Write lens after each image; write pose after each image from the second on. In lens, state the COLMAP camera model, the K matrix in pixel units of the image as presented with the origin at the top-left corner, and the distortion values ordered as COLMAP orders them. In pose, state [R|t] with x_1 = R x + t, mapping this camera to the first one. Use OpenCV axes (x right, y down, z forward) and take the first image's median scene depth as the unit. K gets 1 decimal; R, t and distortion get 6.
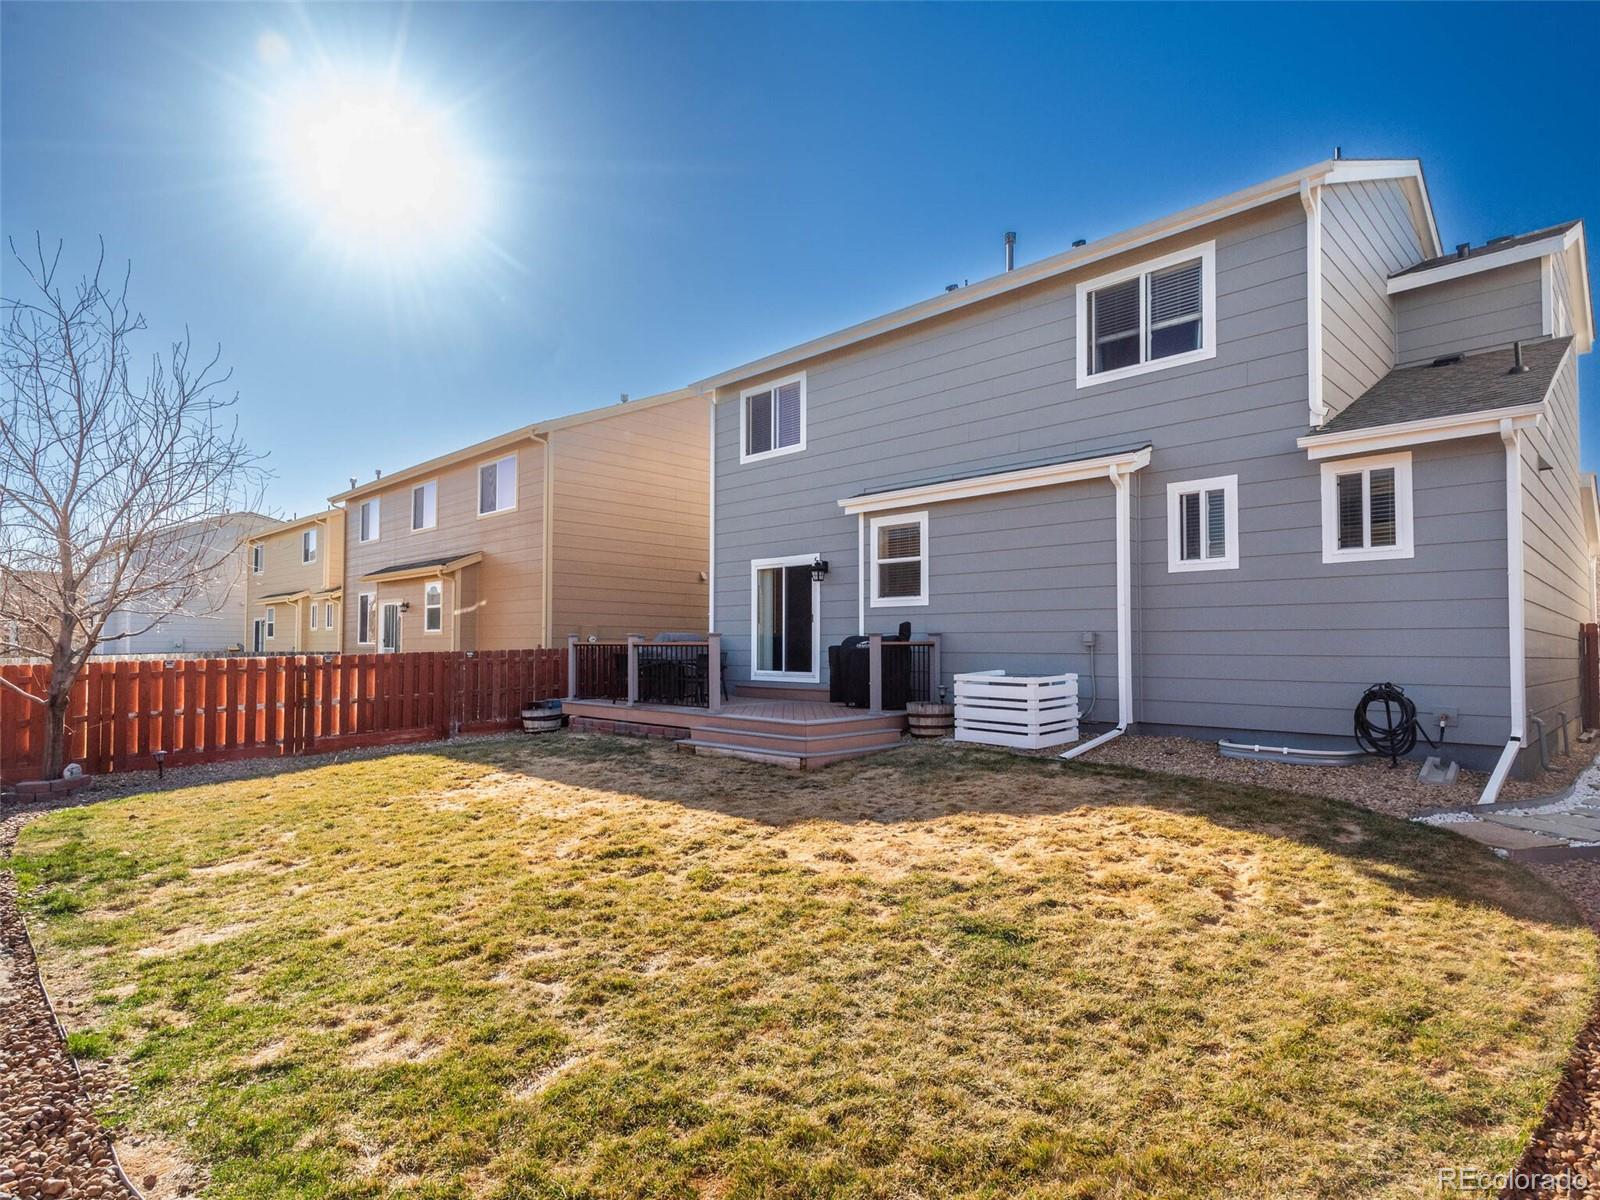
lens RADIAL K [[840.7, 0, 787.1], [0, 840.7, 626.9], [0, 0, 1]] dist [0.016901, 0.000039]
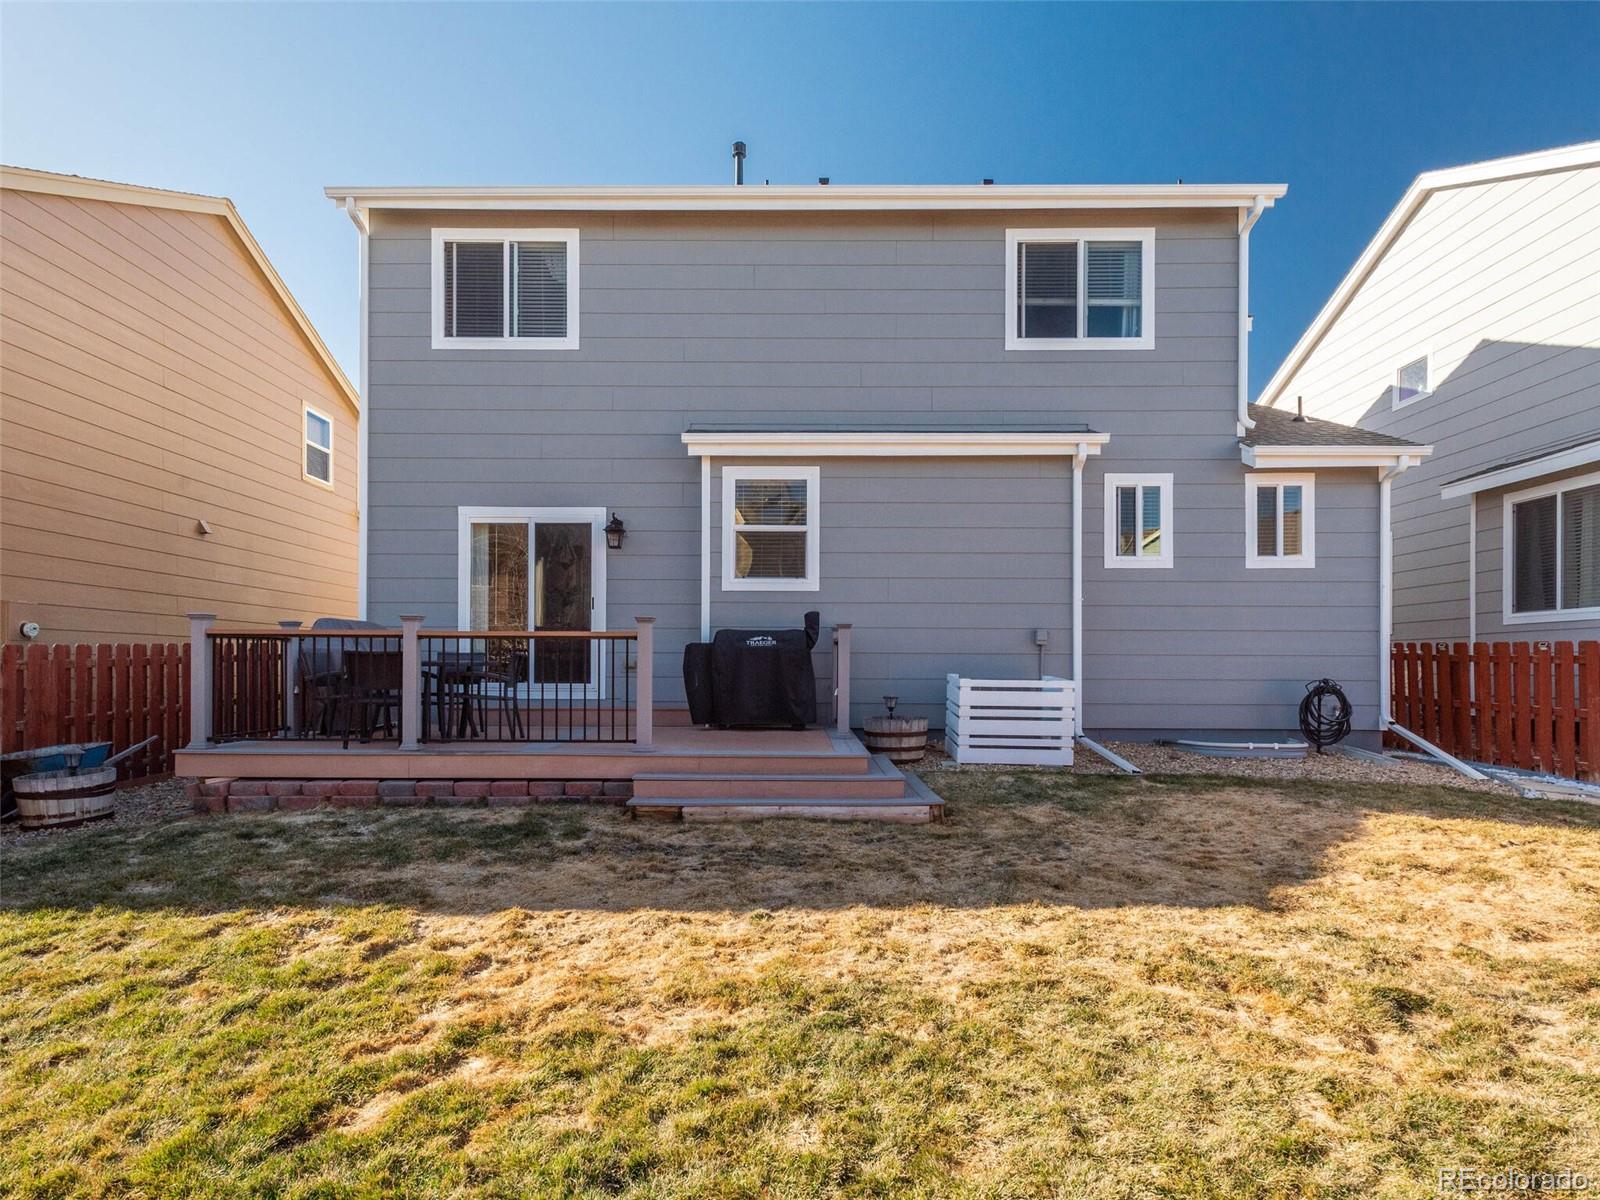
lens RADIAL K [[907.3, 0, 773.2], [0, 907.3, 660.6], [0, 0, 1]] dist [0.017488, 0.000592]
pose [[0.718100, 0.001972, 0.695937, -0.487343], [-0.019085, 0.999676, 0.016860, 0.026992], [-0.695678, -0.025390, 0.717905, 0.490063]]
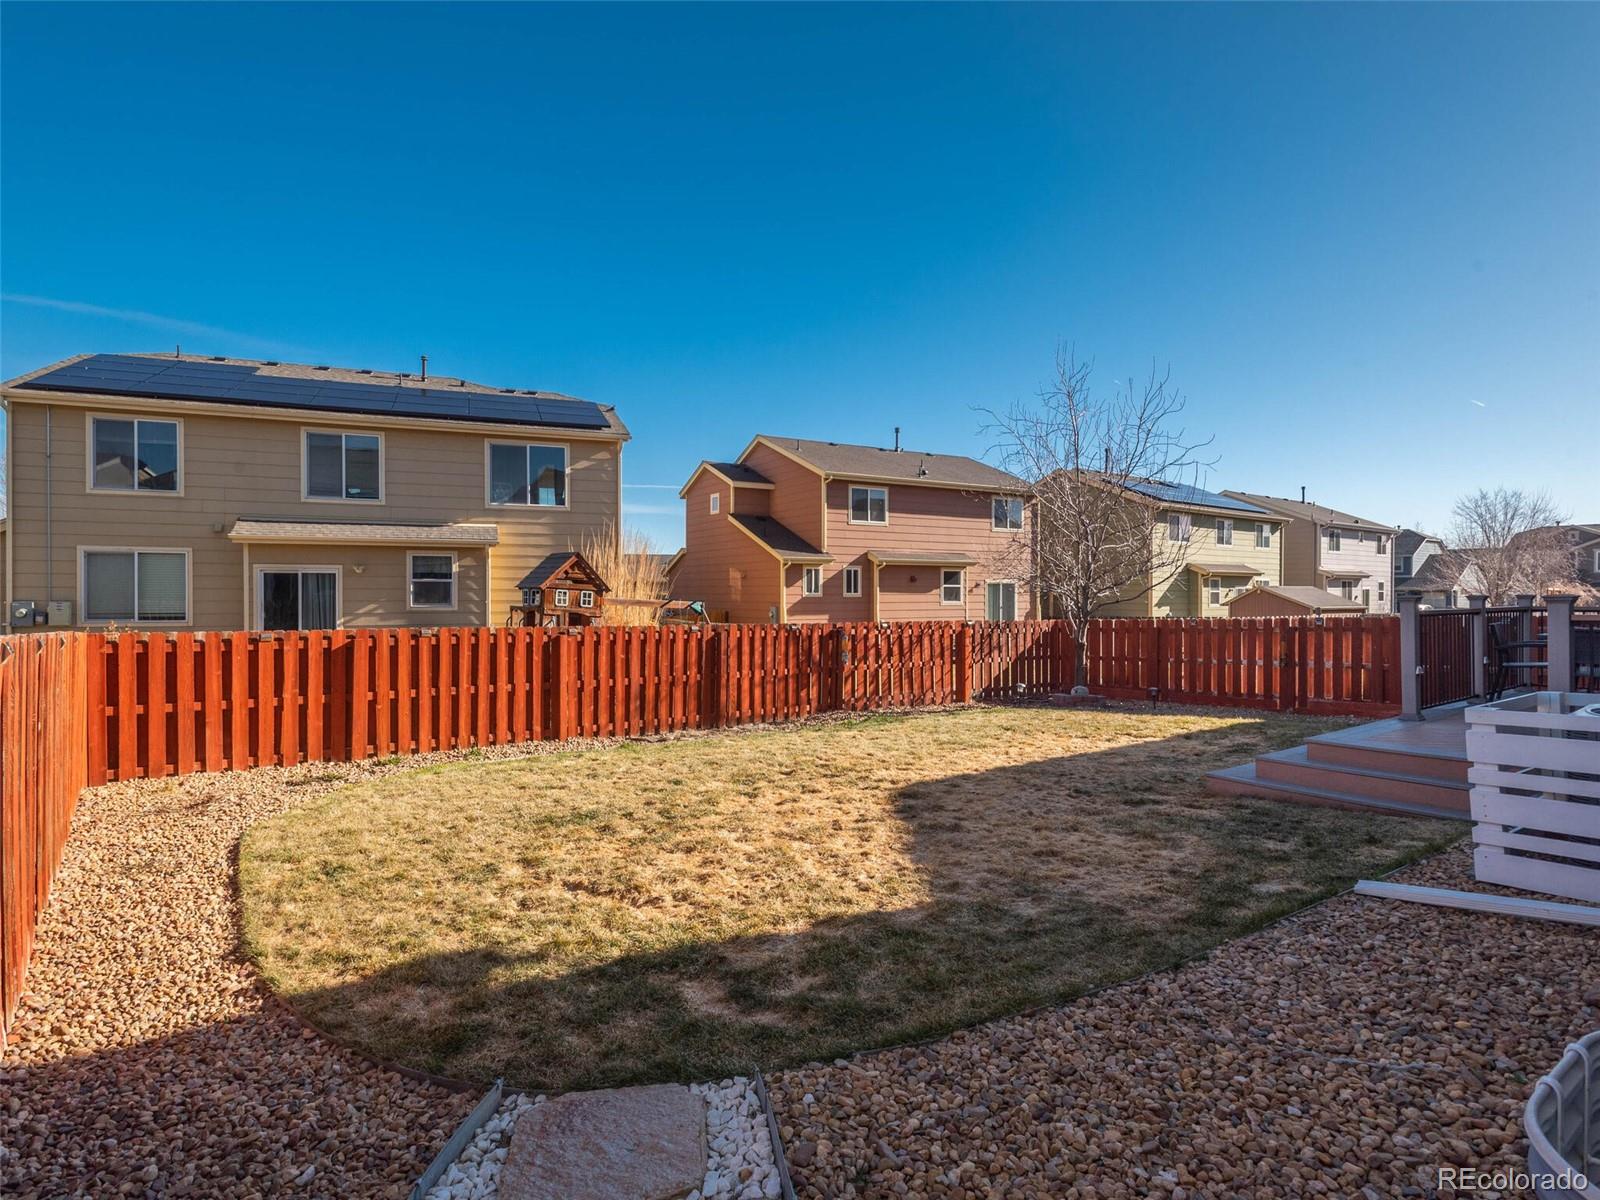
lens RADIAL K [[849.9, 0, 804.7], [0, 849.9, 595.5], [0, 0, 1]] dist [0.017186, 0.000159]
pose [[-0.119983, -0.005899, -0.992758, 0.666858], [0.025519, 0.999634, -0.009024, 0.000582], [0.992448, -0.026417, -0.119788, 0.640045]]
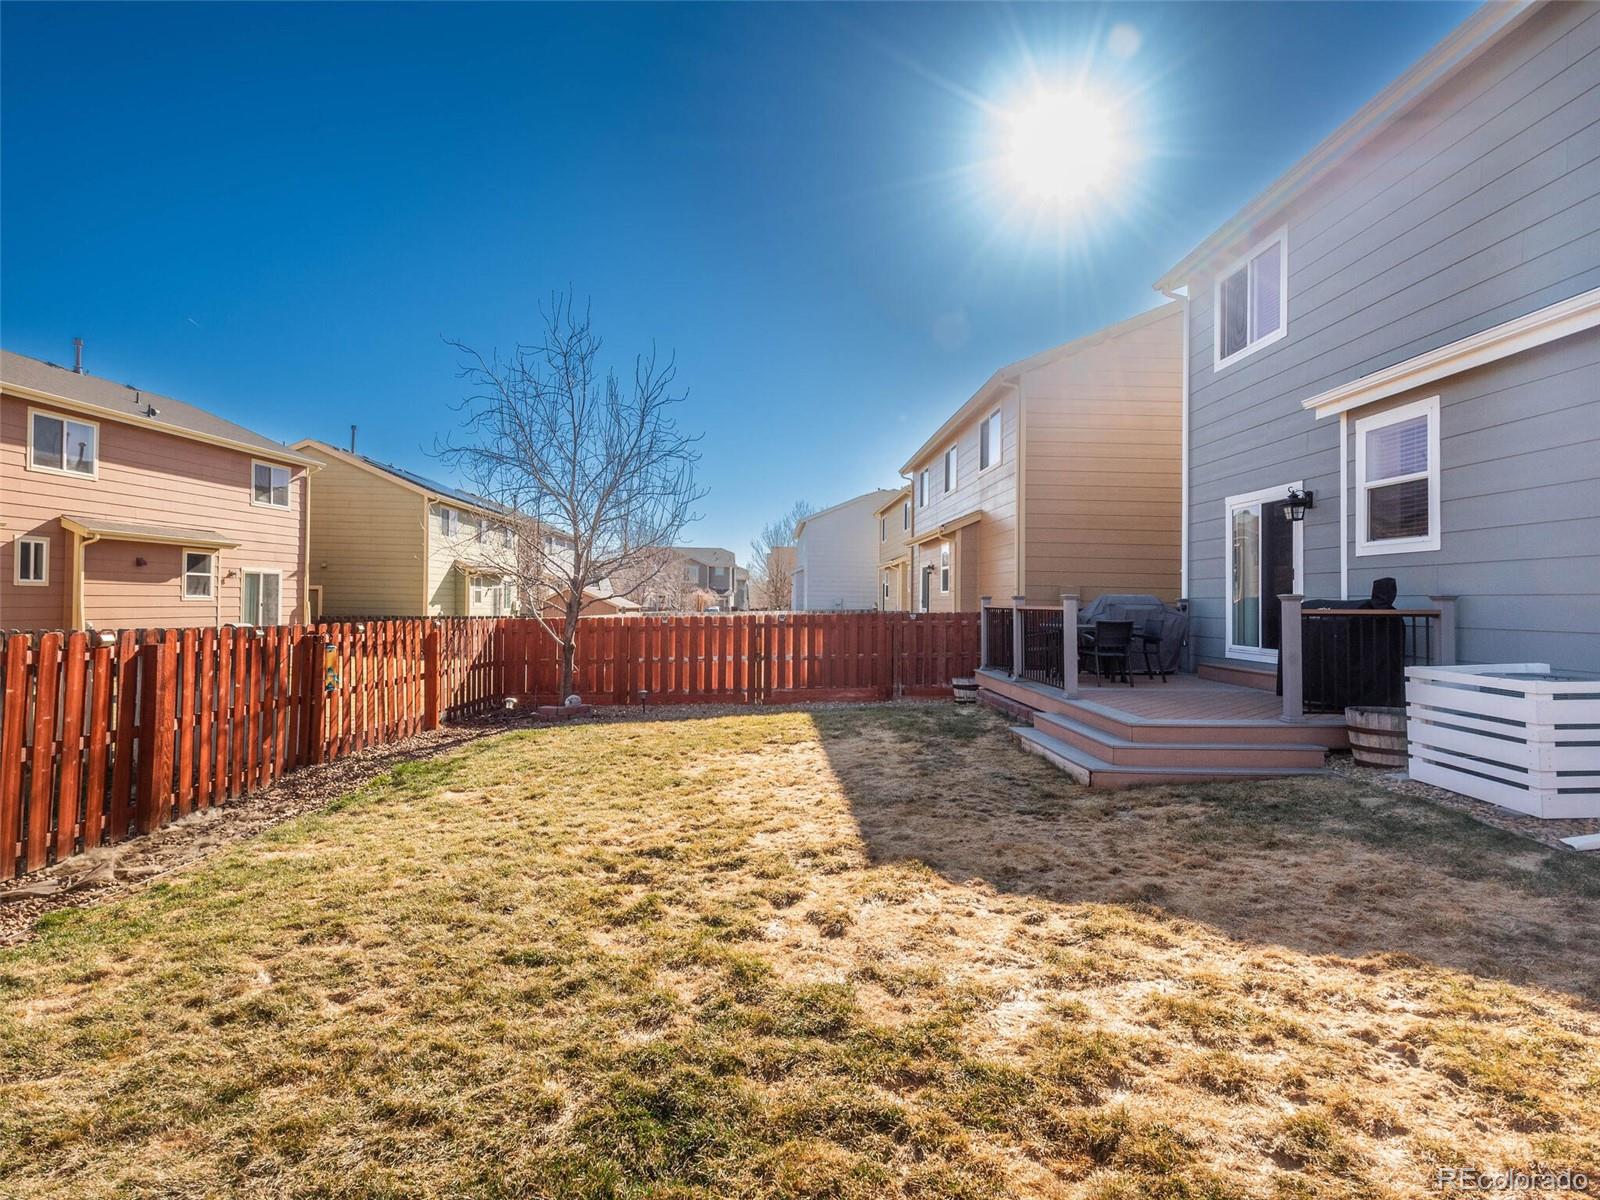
lens RADIAL K [[849.9, 0, 804.7], [0, 849.9, 595.5], [0, 0, 1]] dist [0.017186, 0.000159]
pose [[0.734525, 0.000759, -0.678581, 0.281835], [0.005848, 0.999955, 0.007450, -0.000148], [0.678557, -0.009441, 0.734488, 0.259403]]
